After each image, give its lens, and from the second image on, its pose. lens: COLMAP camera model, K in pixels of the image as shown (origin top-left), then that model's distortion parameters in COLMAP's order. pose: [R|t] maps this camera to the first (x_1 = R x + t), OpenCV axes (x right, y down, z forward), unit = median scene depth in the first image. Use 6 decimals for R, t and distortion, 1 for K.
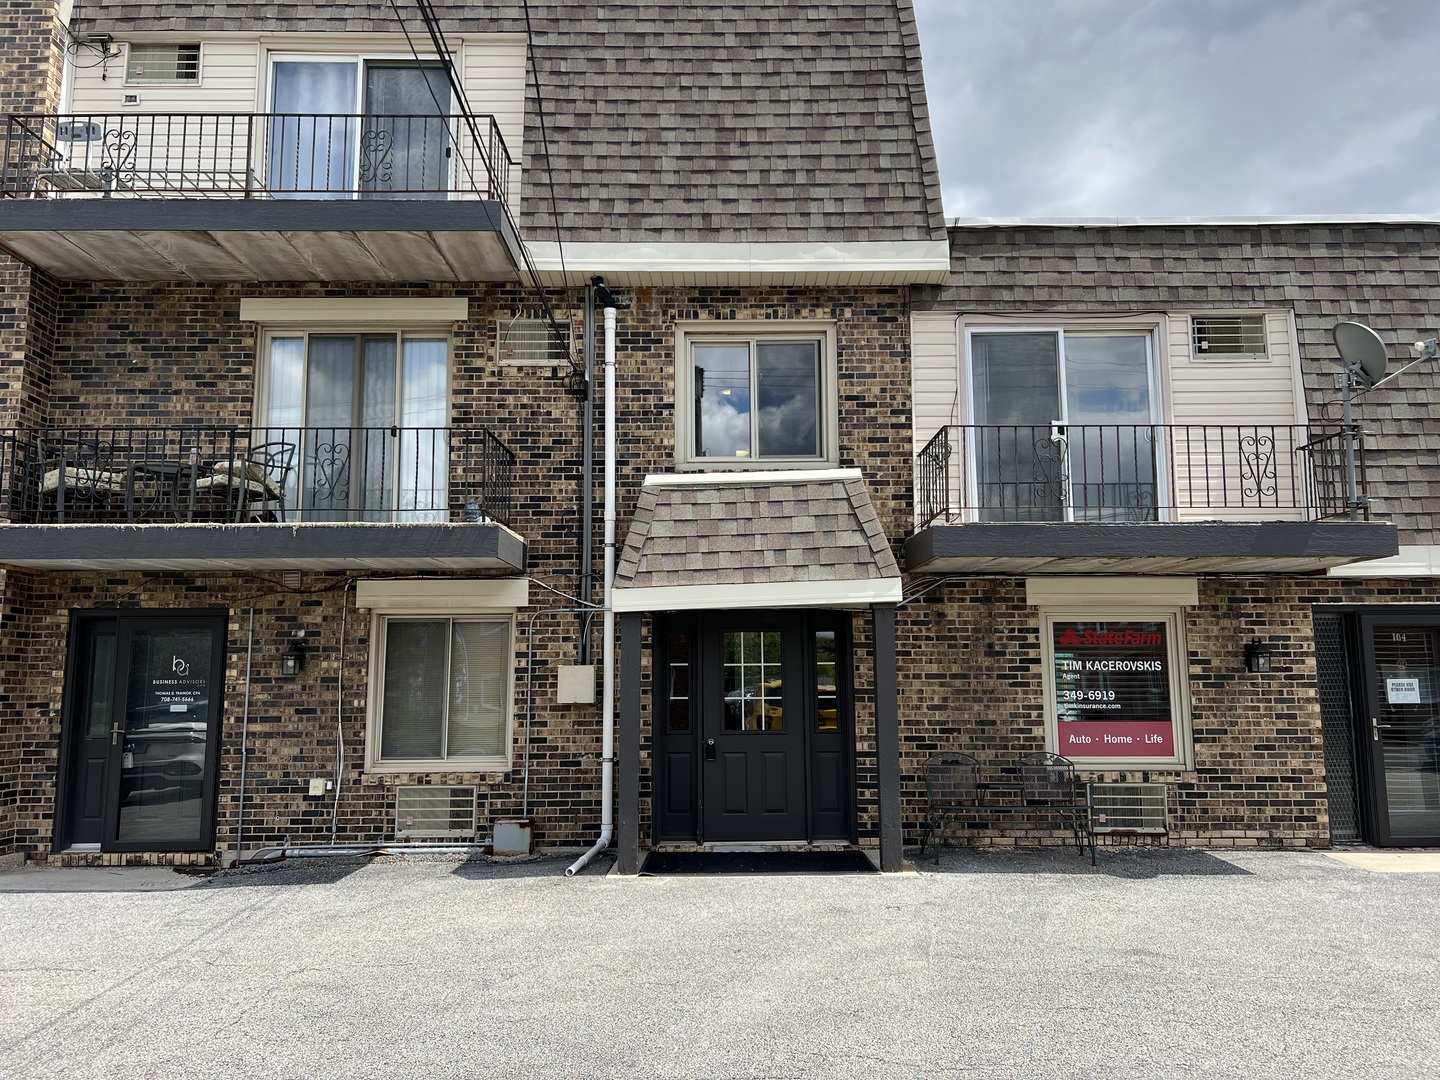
lens RADIAL K [[1102.3, 0, 722.4], [0, 1102.3, 537.0], [0, 0, 1]] dist [0.042708, -0.035688]
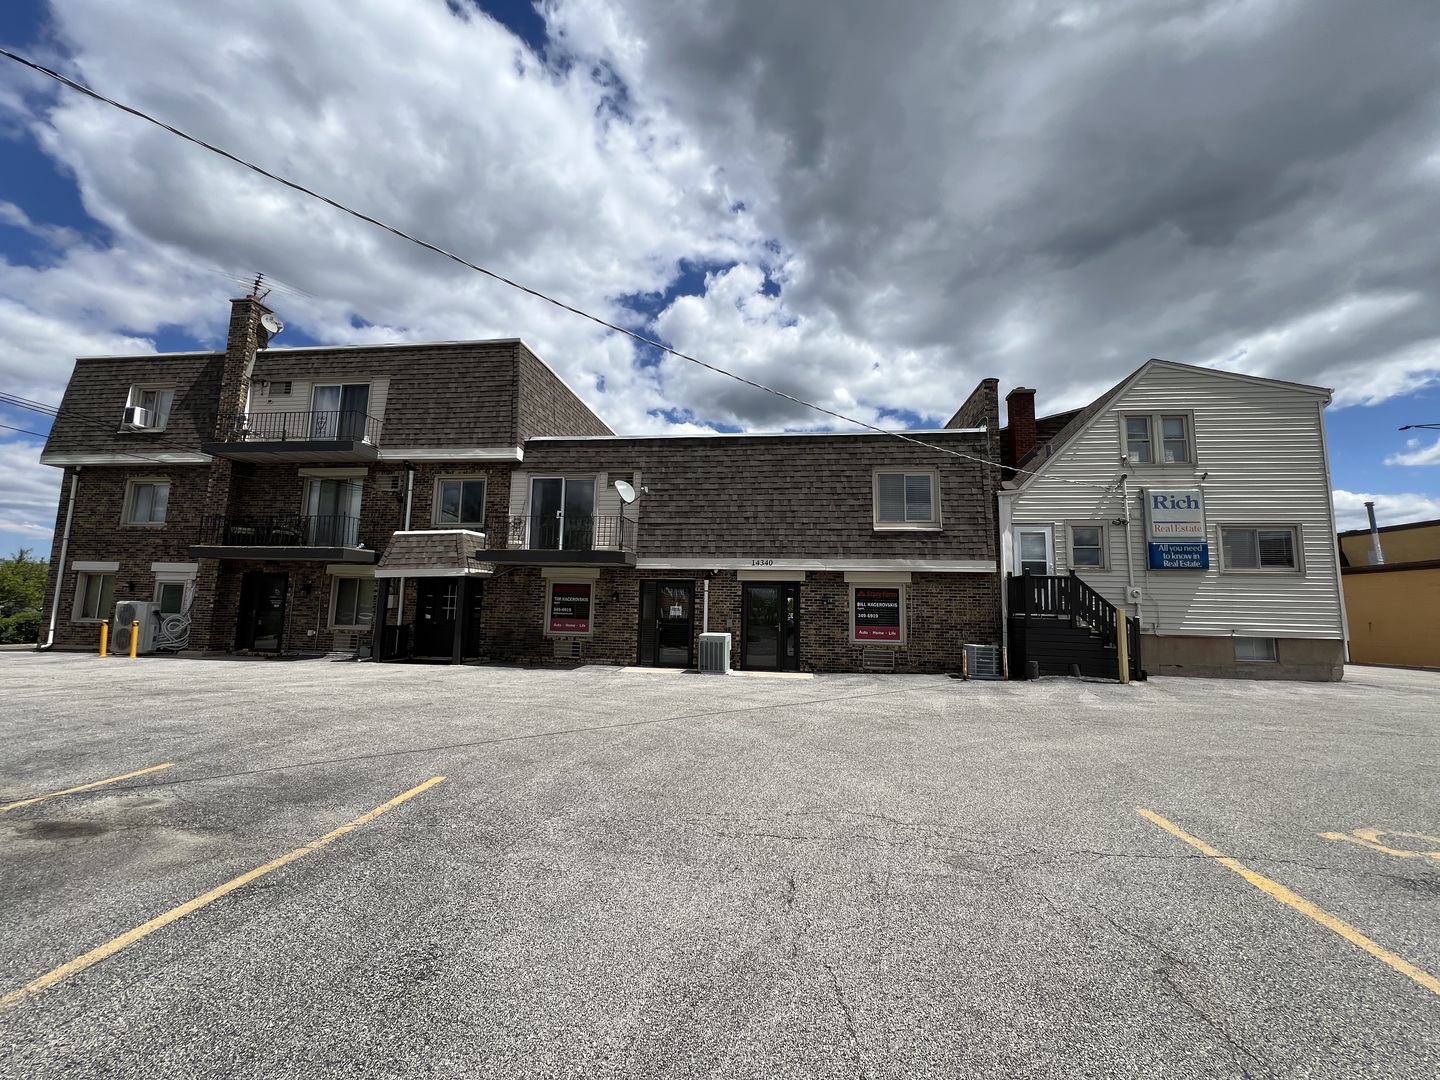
lens RADIAL K [[575.8, 0, 721.3], [0, 575.8, 540.8], [0, 0, 1]] dist [-0.002038, -0.000026]
pose [[0.991287, 0.010384, -0.131307, 0.919777], [-0.008649, 0.999868, 0.013772, -0.054845], [0.131433, -0.012517, 0.991246, -0.388638]]
